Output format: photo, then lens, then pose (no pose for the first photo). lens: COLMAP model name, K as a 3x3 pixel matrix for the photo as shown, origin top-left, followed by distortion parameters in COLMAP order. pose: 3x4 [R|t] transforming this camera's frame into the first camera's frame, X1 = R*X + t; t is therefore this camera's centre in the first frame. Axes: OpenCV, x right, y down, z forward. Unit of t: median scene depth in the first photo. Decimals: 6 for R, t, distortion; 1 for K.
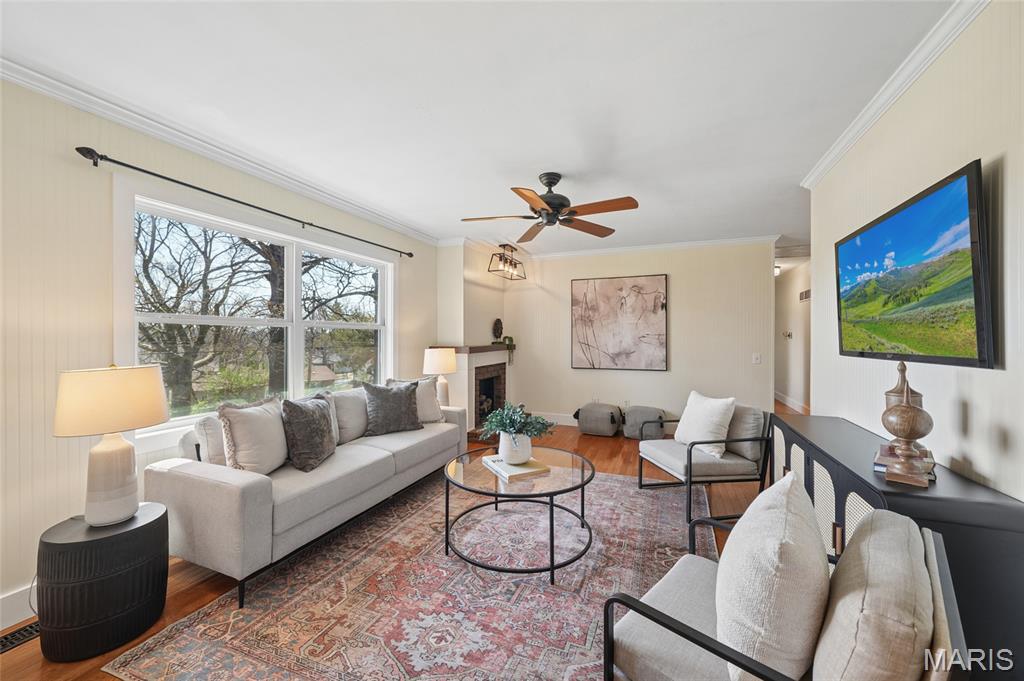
lens RADIAL K [[382.8, 0, 506.0], [0, 382.8, 337.4], [0, 0, 1]] dist [-0.002686, -0.000240]
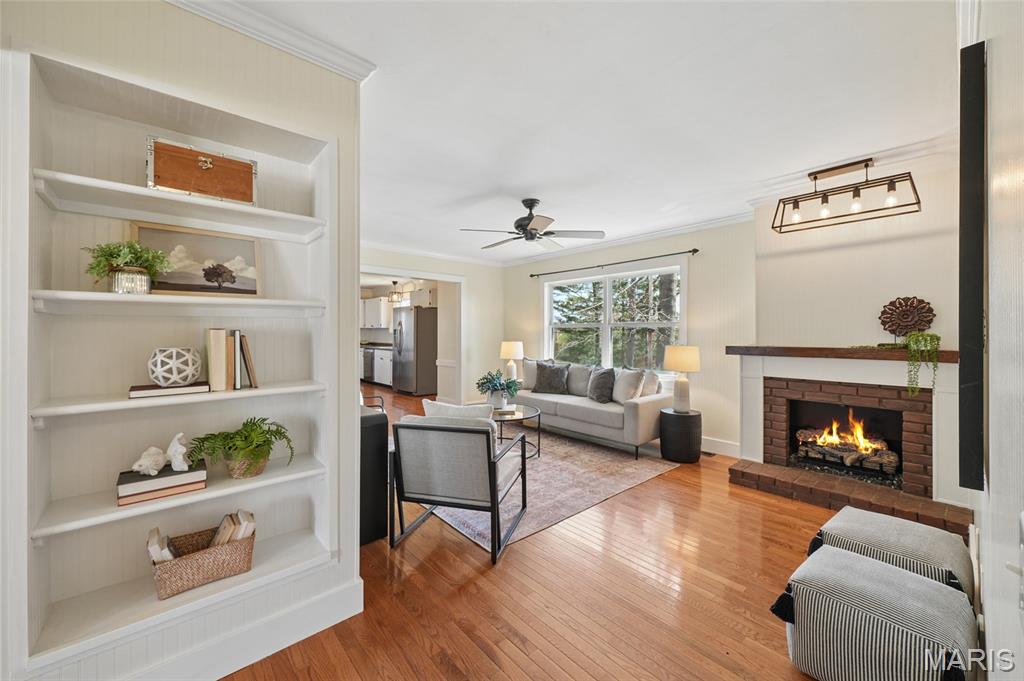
lens RADIAL K [[391.8, 0, 528.1], [0, 391.8, 331.8], [0, 0, 1]] dist [-0.002569, -0.000283]
pose [[-0.409886, -0.003508, -0.912130, 0.702836], [-0.000727, 0.999994, -0.003519, -0.001321], [0.912137, -0.000780, -0.409886, 0.845999]]
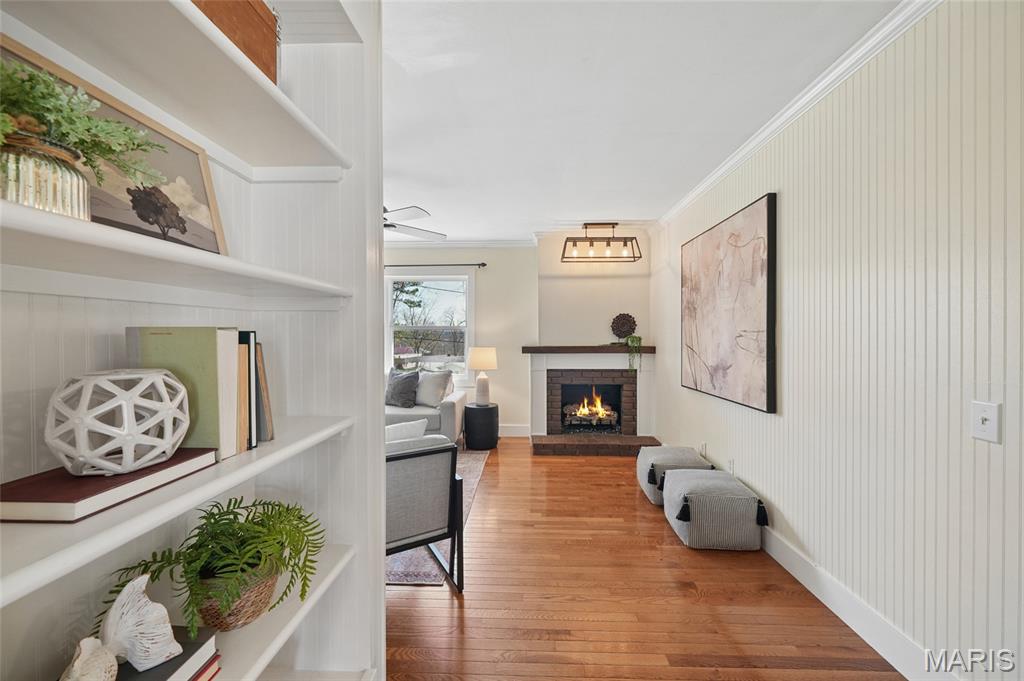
lens RADIAL K [[382.8, 0, 506.0], [0, 382.8, 337.4], [0, 0, 1]] dist [-0.002686, -0.000240]
pose [[0.362284, 0.002752, -0.932064, 0.693835], [0.000829, 0.999994, 0.003275, -0.001694], [0.932067, -0.001959, 0.362280, 0.539026]]
